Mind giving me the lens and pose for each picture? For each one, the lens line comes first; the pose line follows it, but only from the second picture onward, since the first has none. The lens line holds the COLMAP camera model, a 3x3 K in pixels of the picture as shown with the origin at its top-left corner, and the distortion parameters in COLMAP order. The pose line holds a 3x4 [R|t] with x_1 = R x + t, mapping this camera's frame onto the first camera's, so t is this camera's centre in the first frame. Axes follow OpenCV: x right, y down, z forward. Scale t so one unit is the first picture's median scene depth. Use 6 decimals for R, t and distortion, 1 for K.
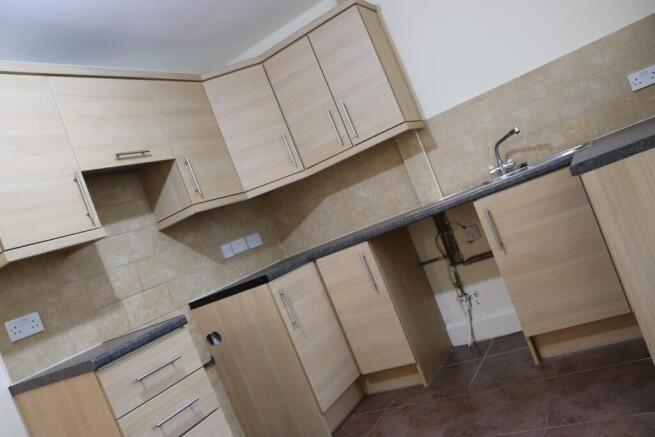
lens RADIAL K [[556.1, 0, 345.8], [0, 556.1, 194.6], [0, 0, 1]] dist [-0.071573, 0.059433]
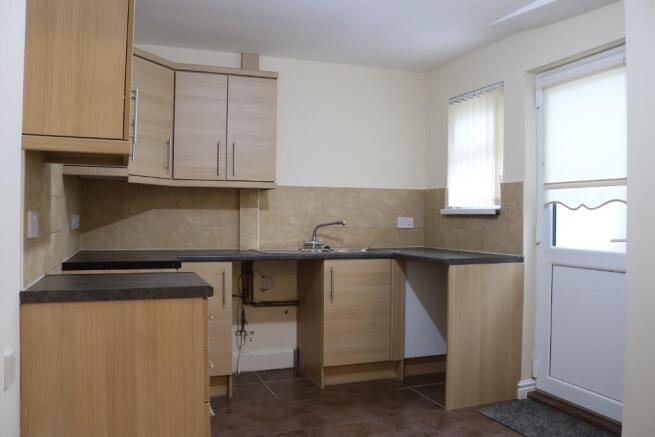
lens RADIAL K [[556.1, 0, 345.8], [0, 556.1, 194.6], [0, 0, 1]] dist [-0.071573, 0.059433]
pose [[0.566206, 0.409664, 0.715252, -0.647239], [-0.268734, 0.912080, -0.309665, 0.226394], [-0.779226, -0.016878, 0.626516, 0.082401]]
